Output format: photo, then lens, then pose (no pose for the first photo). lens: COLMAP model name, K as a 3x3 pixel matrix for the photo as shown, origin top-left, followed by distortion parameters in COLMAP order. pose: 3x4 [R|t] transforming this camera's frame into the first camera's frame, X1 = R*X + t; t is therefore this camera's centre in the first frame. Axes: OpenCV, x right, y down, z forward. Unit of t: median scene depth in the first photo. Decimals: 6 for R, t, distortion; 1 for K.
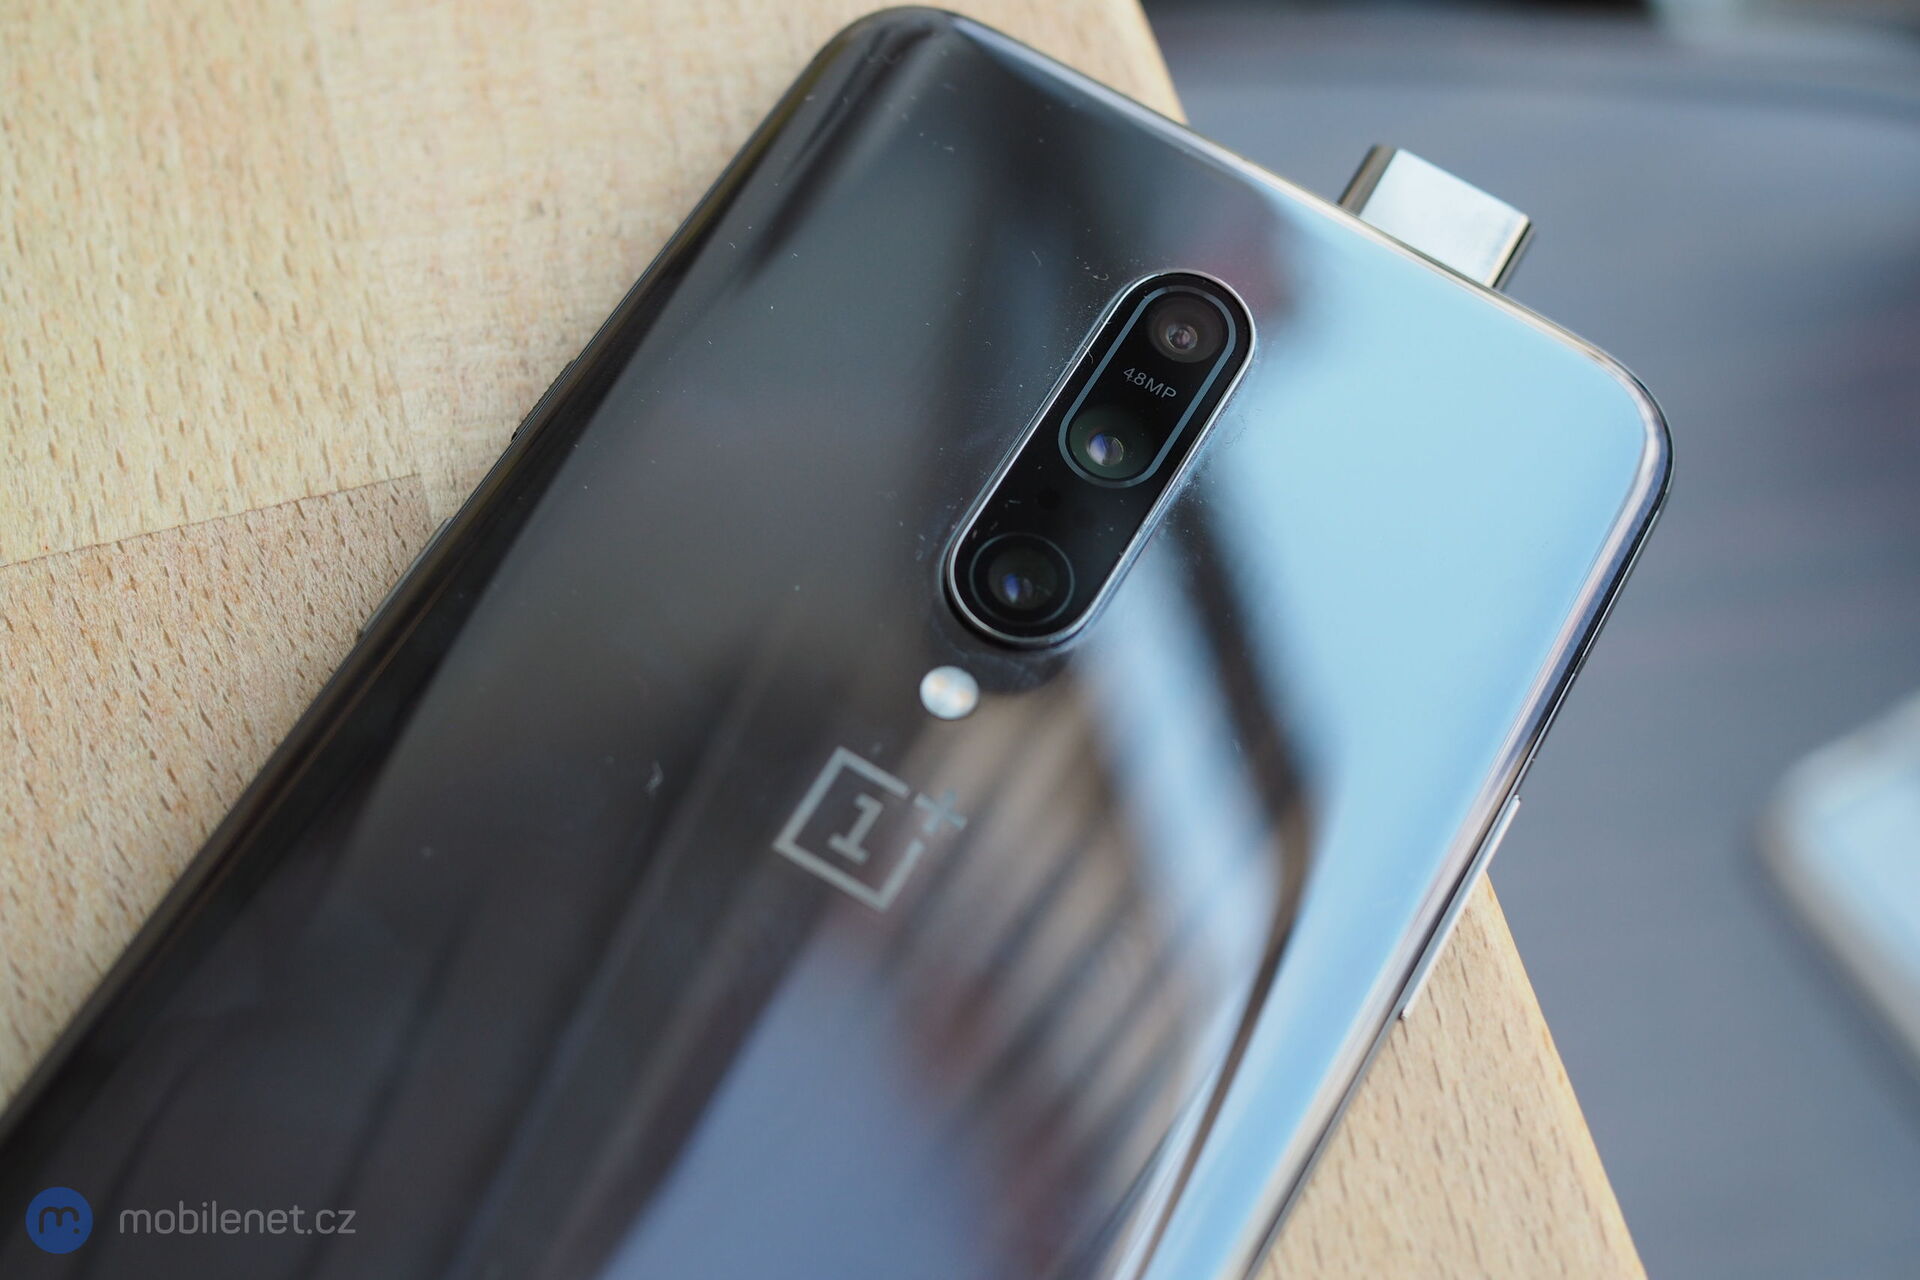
lens RADIAL K [[2963.0, 0, 960.0], [0, 2963.0, 640.0], [0, 0, 1]] dist [0.012455, -0.016934]
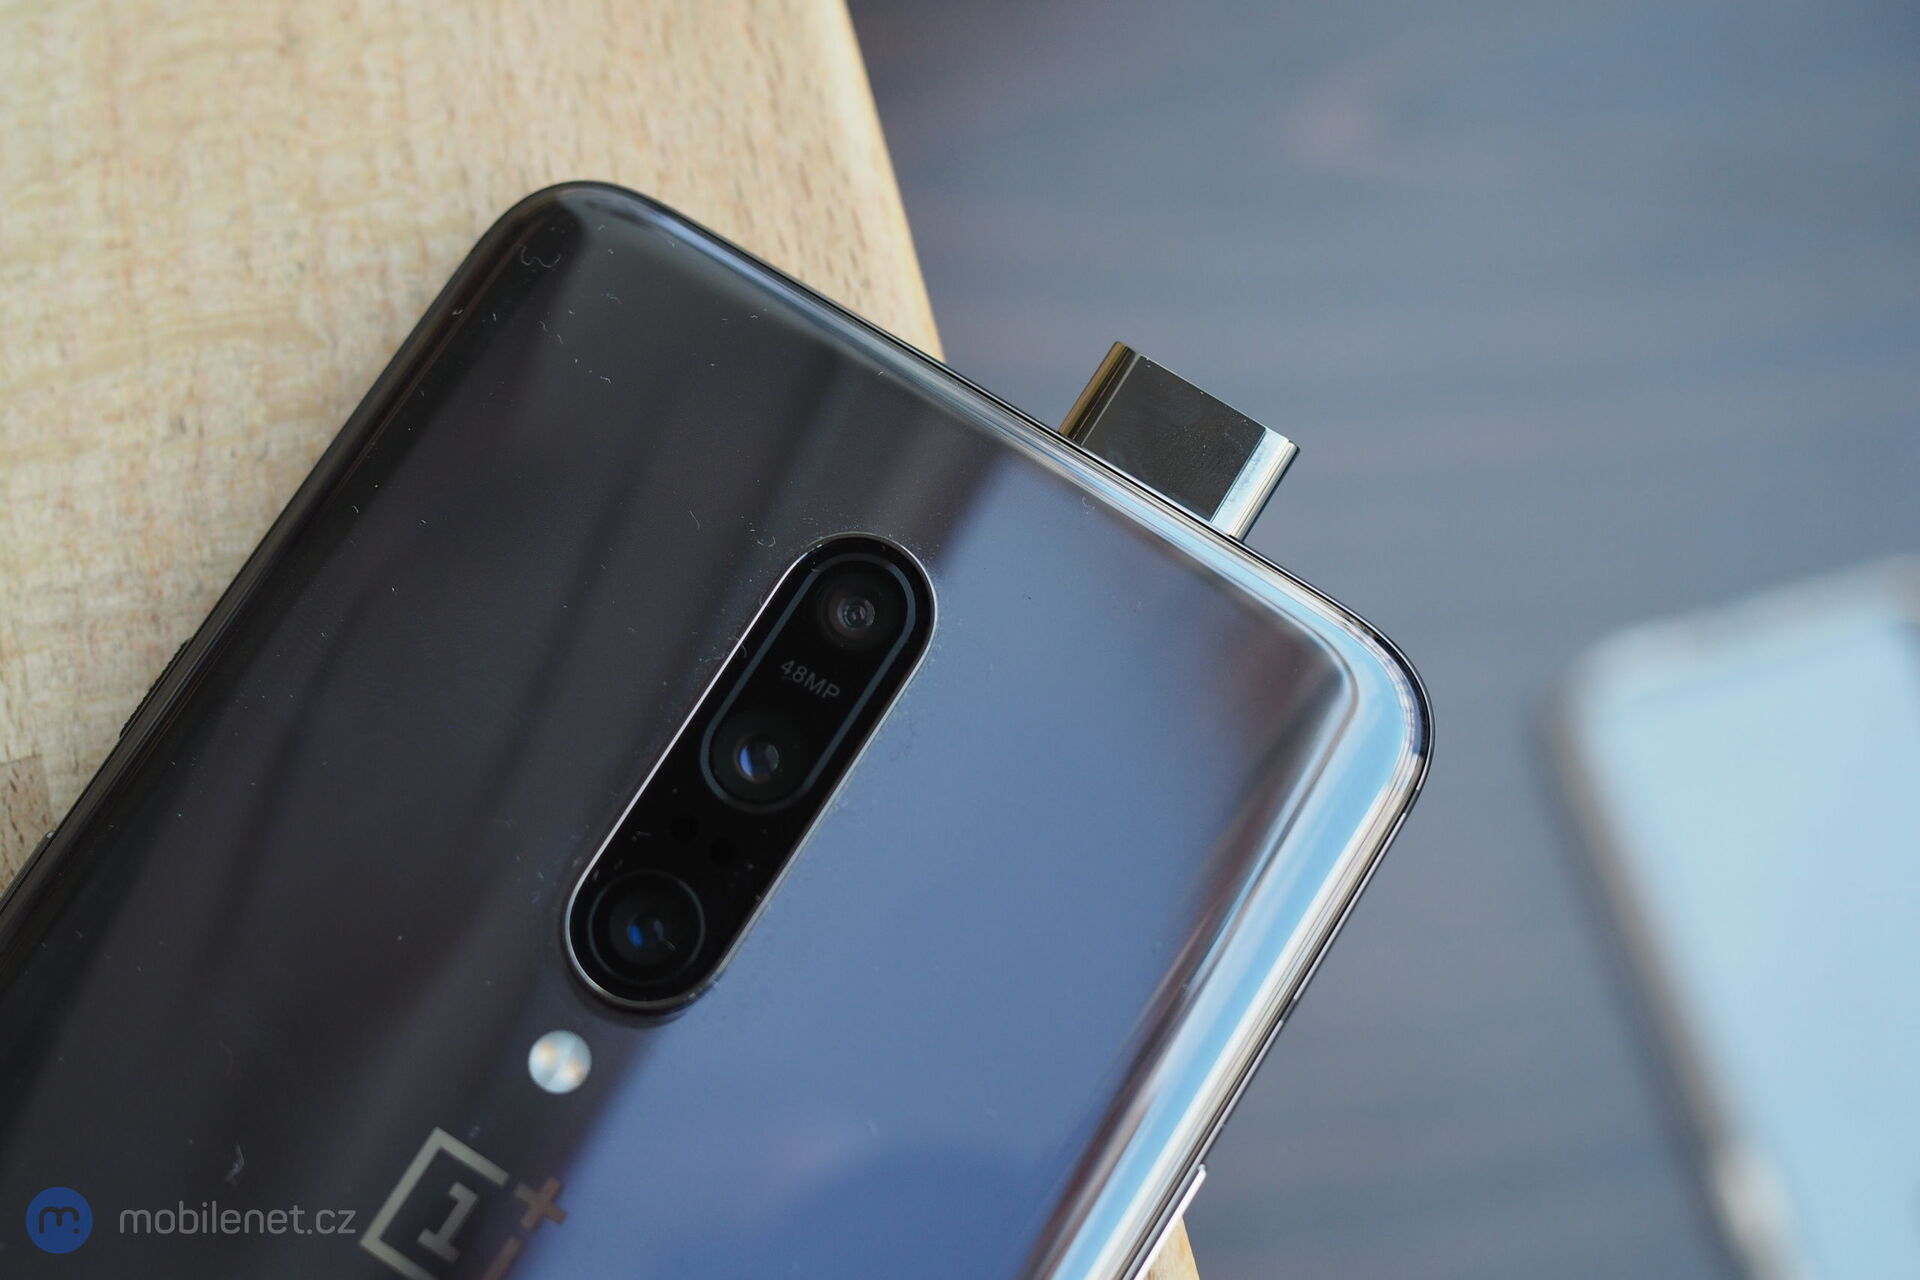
lens RADIAL K [[2885.4, 0, 960.0], [0, 2885.4, 640.0], [0, 0, 1]] dist [-0.059433, 0.133898]
pose [[0.992380, 0.015190, -0.122279, 0.206569], [0.012150, 0.975473, 0.219785, -0.277559], [0.122618, -0.219595, 0.967855, 0.170597]]
